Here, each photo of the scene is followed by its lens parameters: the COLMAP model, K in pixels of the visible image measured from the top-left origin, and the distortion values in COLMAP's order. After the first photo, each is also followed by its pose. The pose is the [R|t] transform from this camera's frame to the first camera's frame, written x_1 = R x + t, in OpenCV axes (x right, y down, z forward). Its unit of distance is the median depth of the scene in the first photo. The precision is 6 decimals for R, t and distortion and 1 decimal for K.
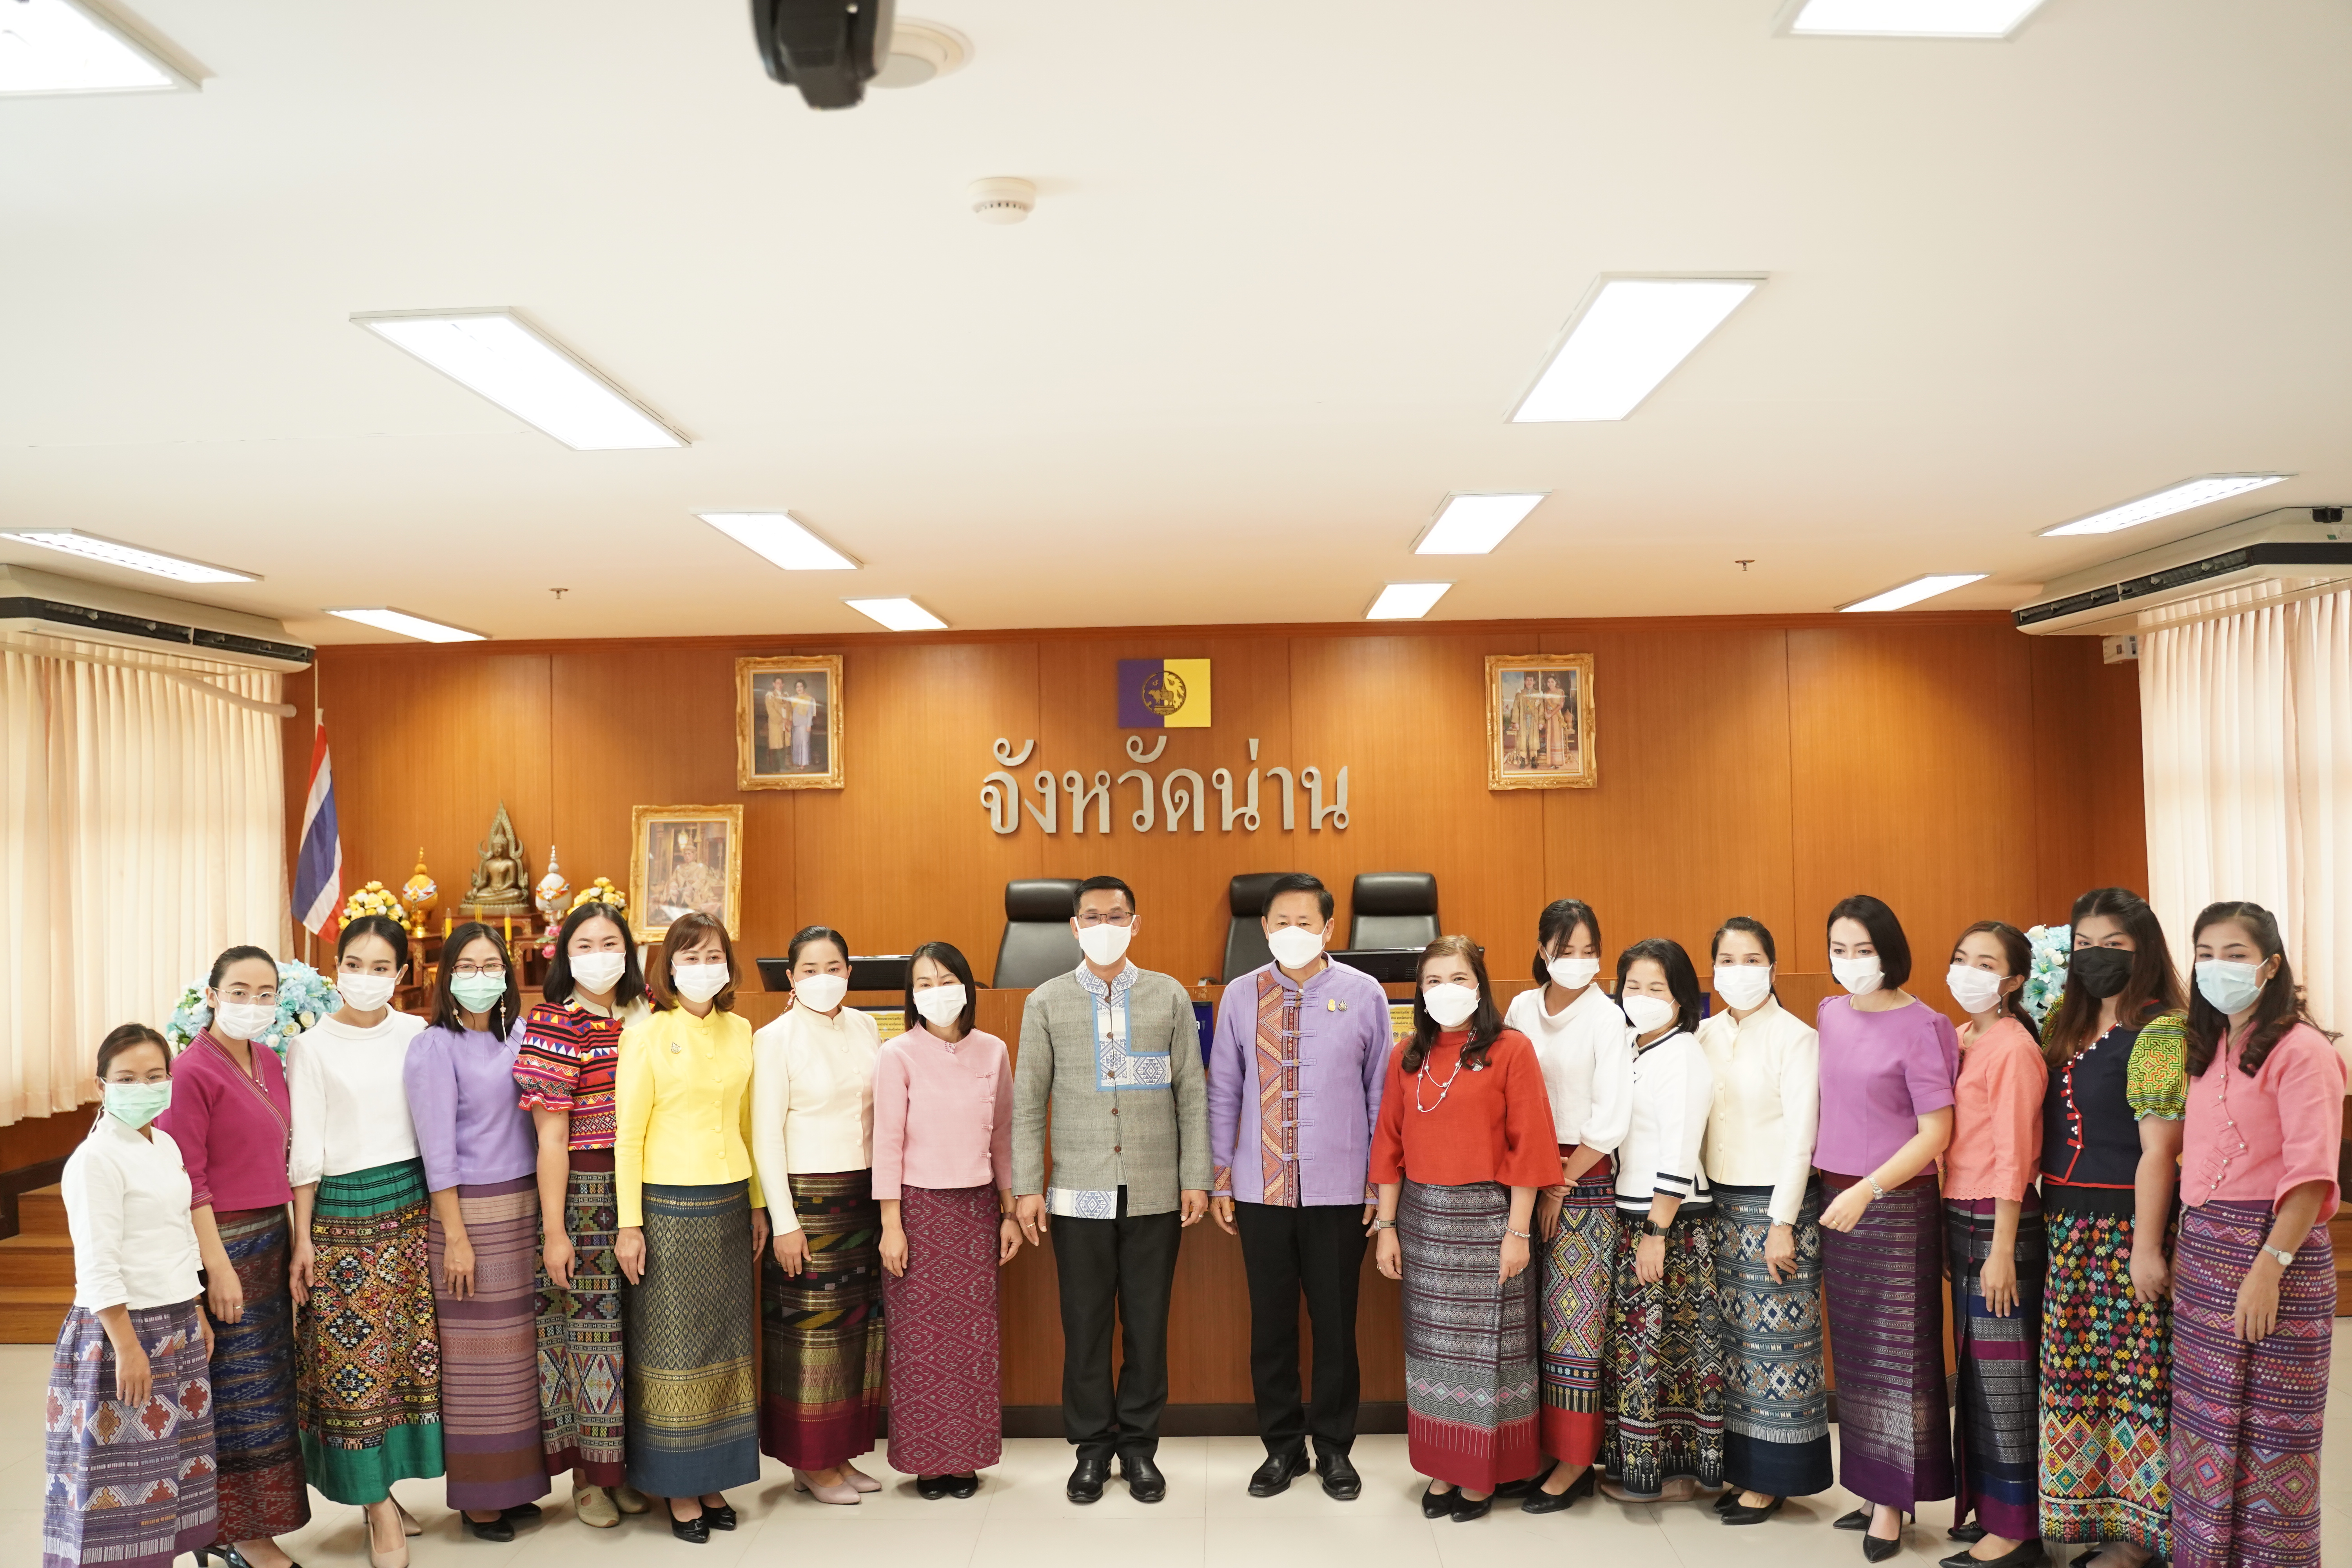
lens RADIAL K [[1795.5, 0, 1206.4], [0, 1795.5, 782.9], [0, 0, 1]] dist [-0.099722, -0.001674]
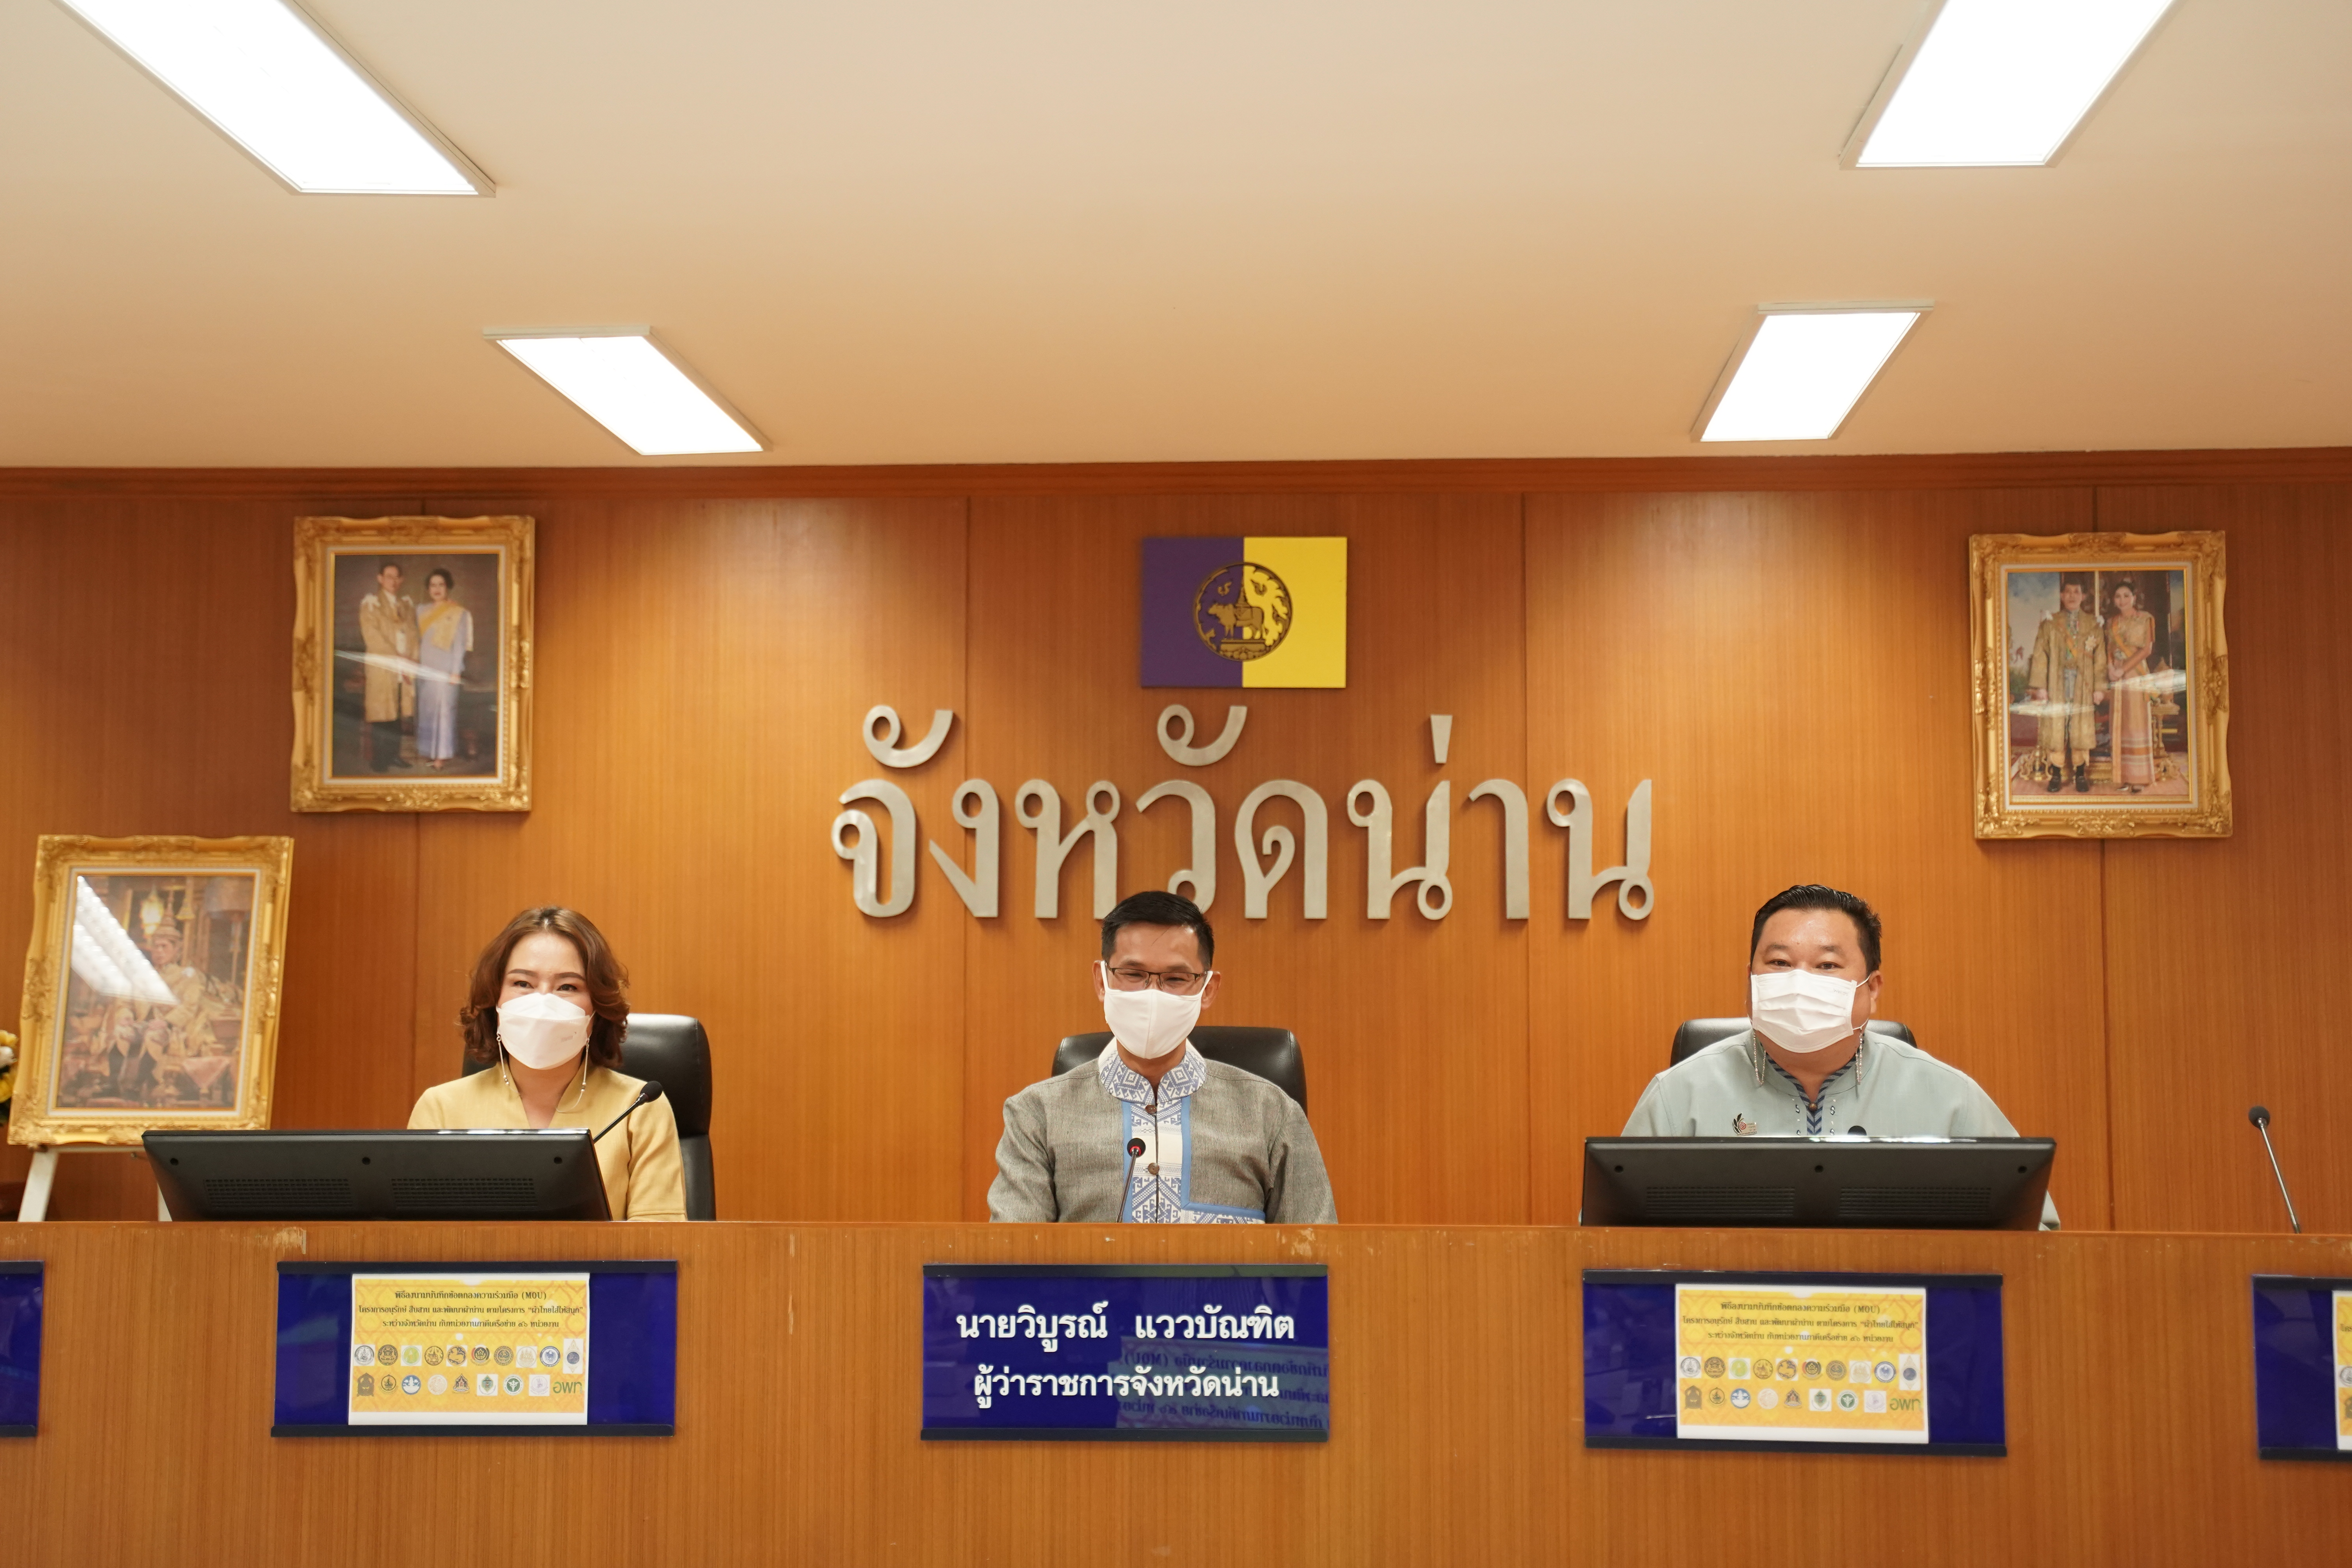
lens RADIAL K [[3361.0, 0, 1158.2], [0, 3361.0, 779.9], [0, 0, 1]] dist [0.085031, 0.163720]
pose [[0.998769, 0.016638, -0.046727, -0.004803], [-0.019022, 0.998515, -0.051044, 0.035802], [0.045808, 0.051870, 0.997603, 0.159448]]
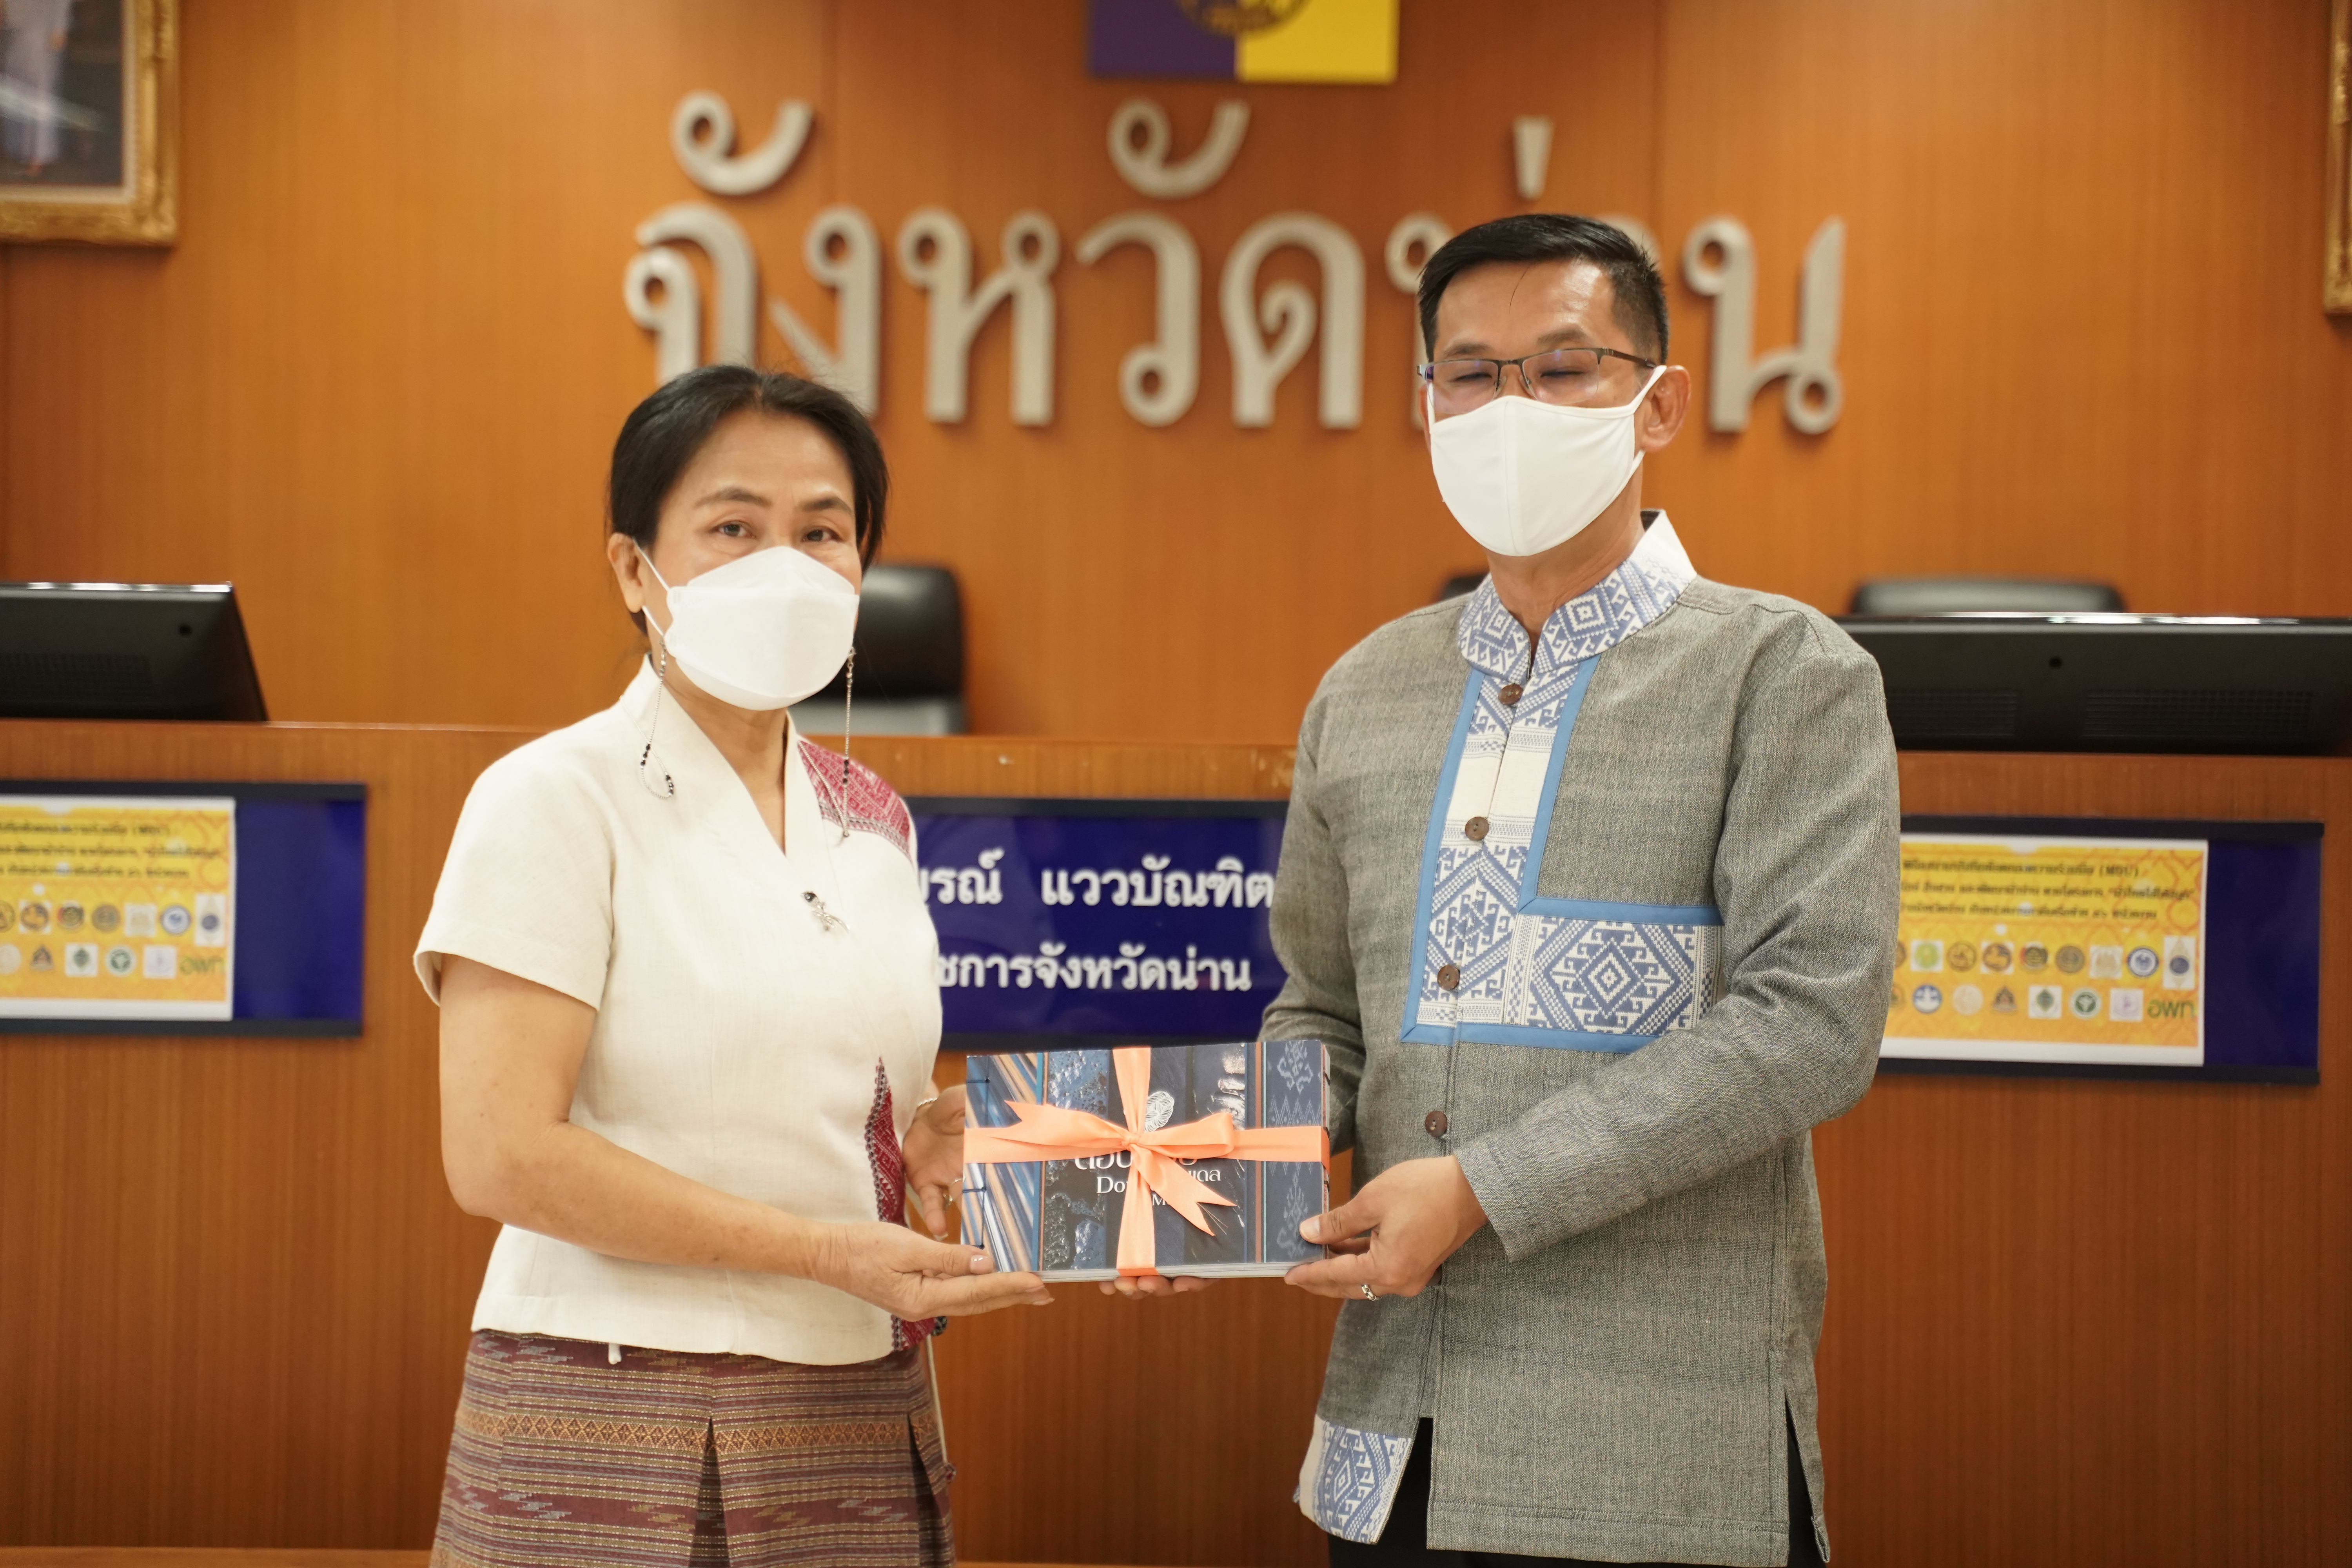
lens RADIAL K [[4856.6, 0, 1170.4], [0, 4856.6, 793.9], [0, 0, 1]] dist [0.284445, -0.001019]
pose [[0.998633, 0.034968, -0.038862, 0.001239], [-0.033765, 0.998943, 0.031202, 0.064702], [0.039912, -0.029847, 0.998757, 0.171369]]
